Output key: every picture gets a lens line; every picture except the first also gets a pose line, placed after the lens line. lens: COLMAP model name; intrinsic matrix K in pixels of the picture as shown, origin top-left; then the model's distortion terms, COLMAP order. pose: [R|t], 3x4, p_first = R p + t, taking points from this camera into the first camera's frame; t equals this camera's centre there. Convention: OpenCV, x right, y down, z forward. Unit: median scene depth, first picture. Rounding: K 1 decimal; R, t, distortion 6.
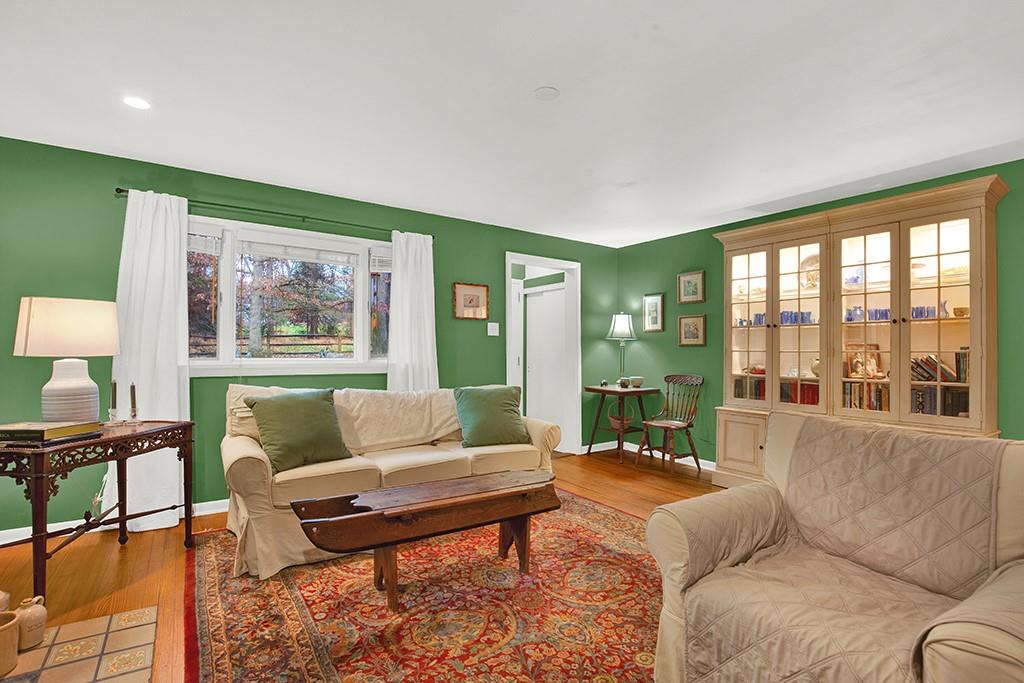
lens RADIAL K [[475.8, 0, 516.6], [0, 475.8, 346.8], [0, 0, 1]] dist [-0.034679, 0.000075]
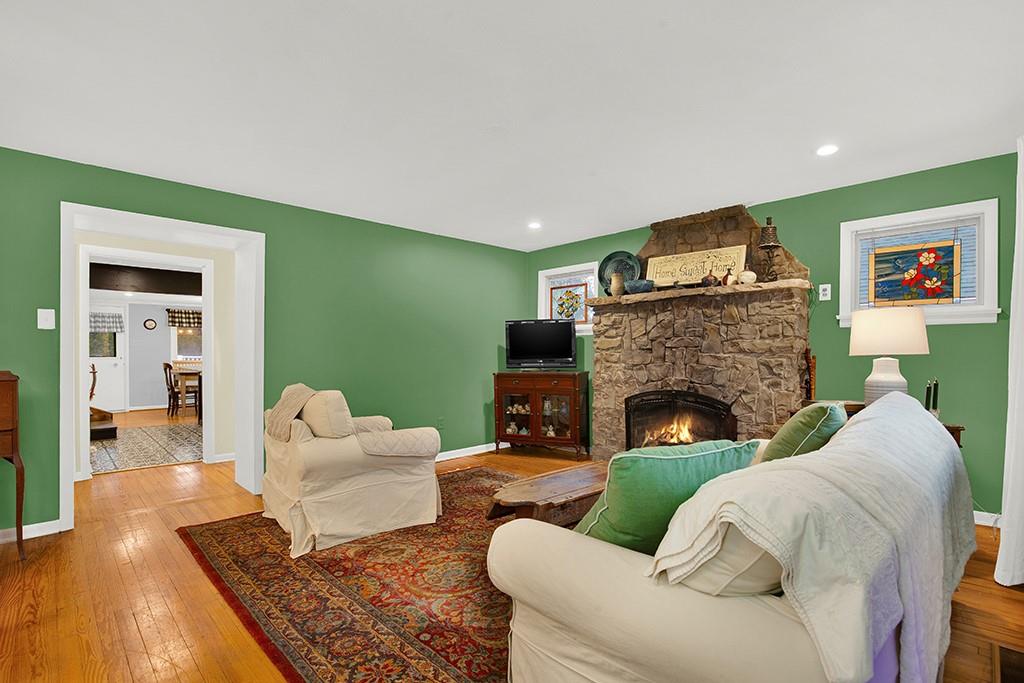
lens RADIAL K [[473.7, 0, 513.4], [0, 473.7, 343.4], [0, 0, 1]] dist [-0.032068, 0.000171]
pose [[-0.982364, -0.006842, -0.186855, 0.166666], [-0.000216, 0.999371, -0.035455, 0.024573], [0.186980, -0.034790, -0.981747, 1.510398]]
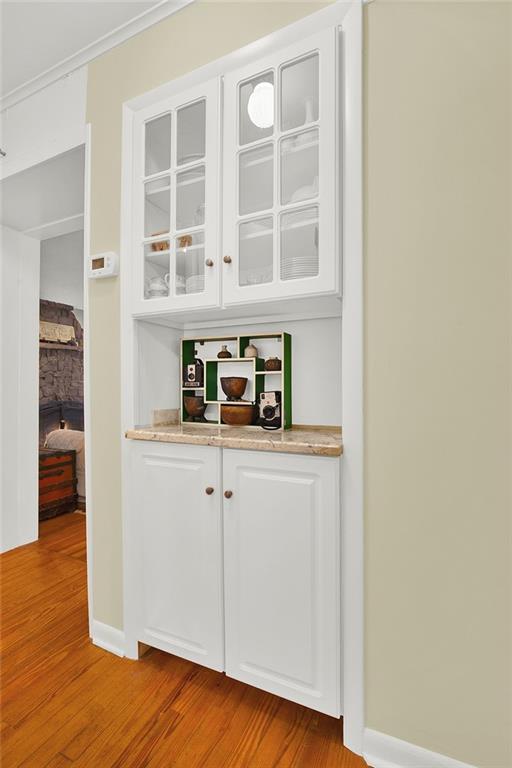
lens RADIAL K [[355.2, 0, 256.0], [0, 355.2, 384.0], [0, 0, 1]] dist [-0.032068, 0.000171]
pose [[0.511118, -0.004512, -0.859499, 1.498203], [0.013629, 0.999903, 0.002855, 0.031885], [0.859403, -0.013173, 0.511130, 0.225984]]
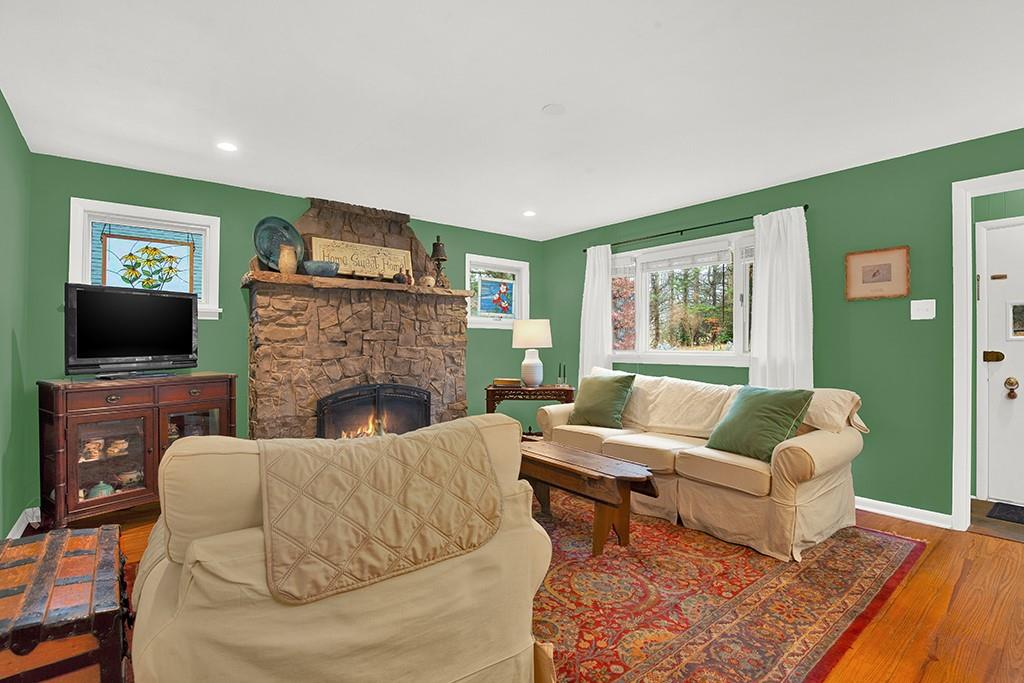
lens RADIAL K [[473.7, 0, 513.4], [0, 473.7, 343.4], [0, 0, 1]] dist [-0.032068, 0.000171]
pose [[0.076516, -0.007670, -0.997039, 0.800280], [0.012421, 0.999900, -0.006739, 0.010358], [0.996991, -0.011869, 0.076603, 0.565801]]
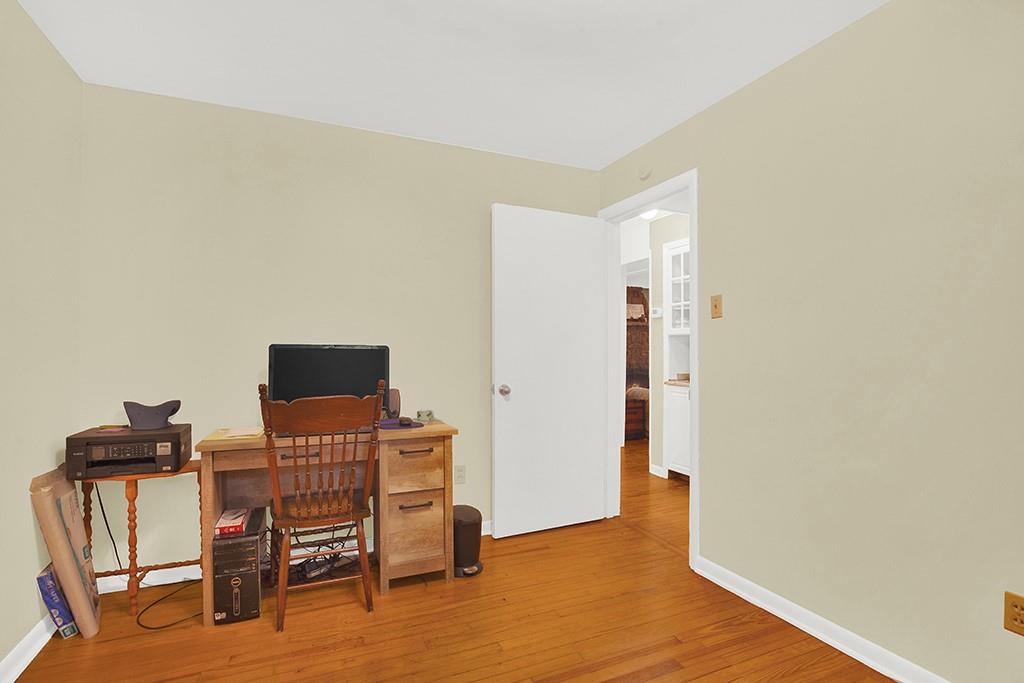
lens RADIAL K [[473.7, 0, 513.4], [0, 473.7, 343.4], [0, 0, 1]] dist [-0.032068, 0.000171]
pose [[-0.203425, -0.011483, -0.979023, 2.489993], [0.003742, 0.999915, -0.012505, -0.007432], [0.979083, -0.006207, -0.203364, 0.155713]]
